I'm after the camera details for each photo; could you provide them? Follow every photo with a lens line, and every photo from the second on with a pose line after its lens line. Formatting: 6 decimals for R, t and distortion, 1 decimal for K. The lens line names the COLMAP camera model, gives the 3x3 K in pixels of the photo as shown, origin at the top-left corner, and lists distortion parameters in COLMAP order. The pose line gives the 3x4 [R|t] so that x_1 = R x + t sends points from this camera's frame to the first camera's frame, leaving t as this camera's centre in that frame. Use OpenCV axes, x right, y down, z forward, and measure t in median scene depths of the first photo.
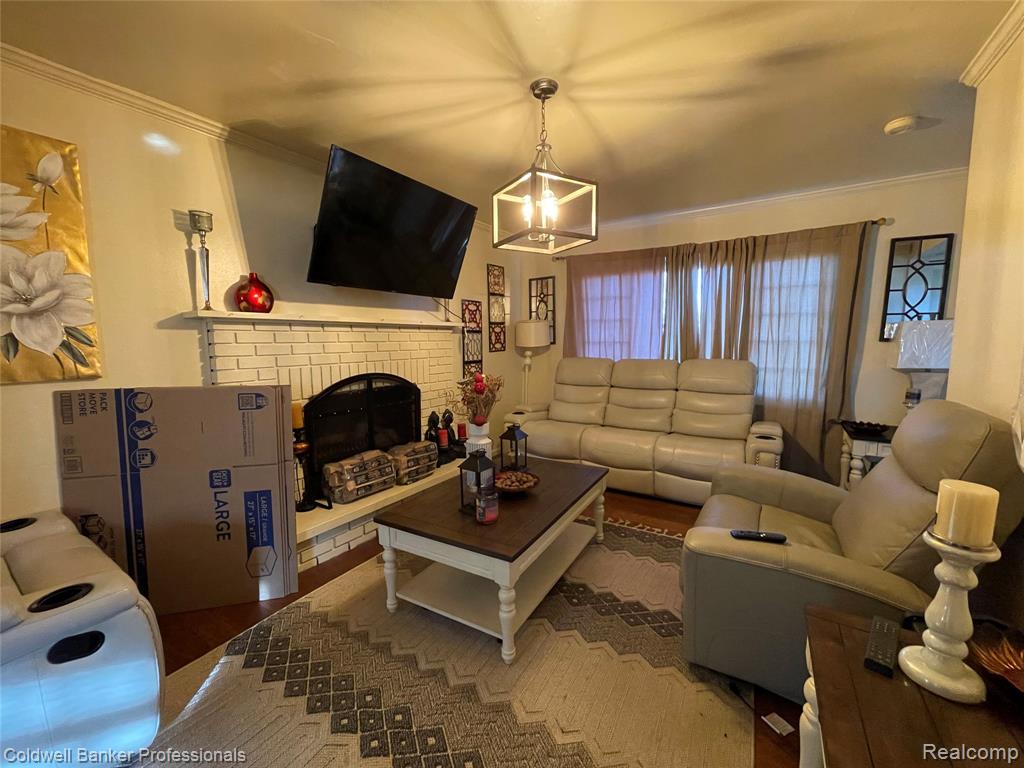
lens RADIAL K [[411.2, 0, 508.2], [0, 411.2, 383.8], [0, 0, 1]] dist [-0.002956, -0.000613]
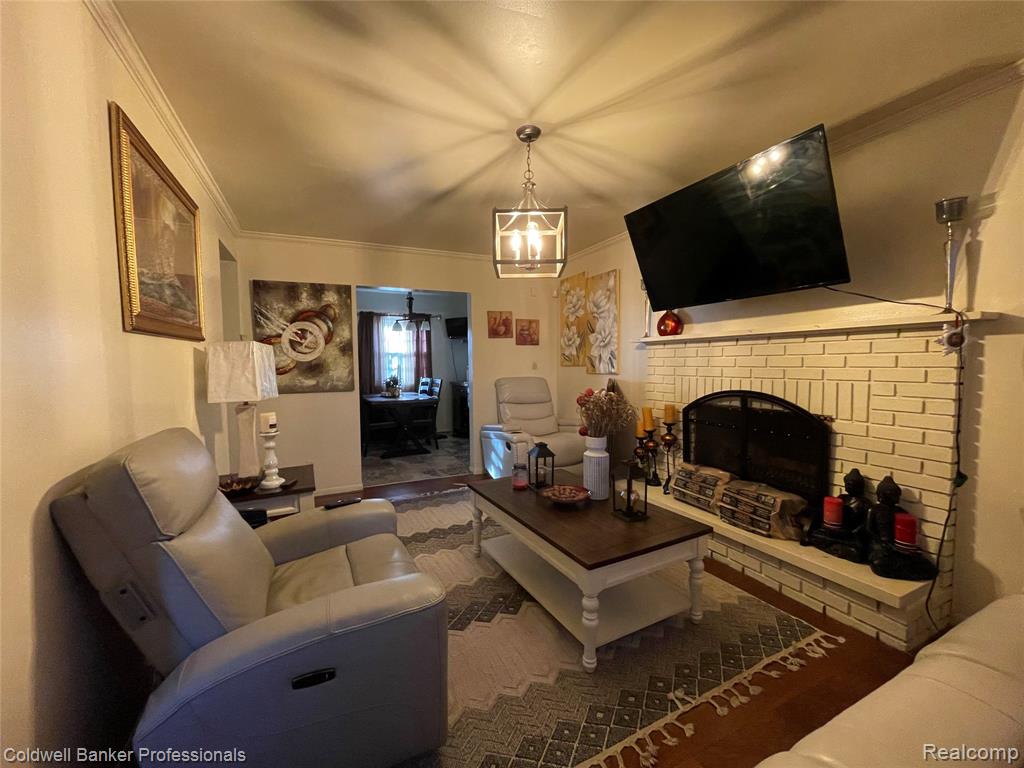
lens RADIAL K [[411.2, 0, 508.2], [0, 411.2, 383.8], [0, 0, 1]] dist [-0.002956, -0.000613]
pose [[-0.521391, 0.055487, -0.851512, 0.777815], [-0.078239, 0.990572, 0.112455, -0.111692], [0.849723, 0.125254, -0.512134, 1.126783]]
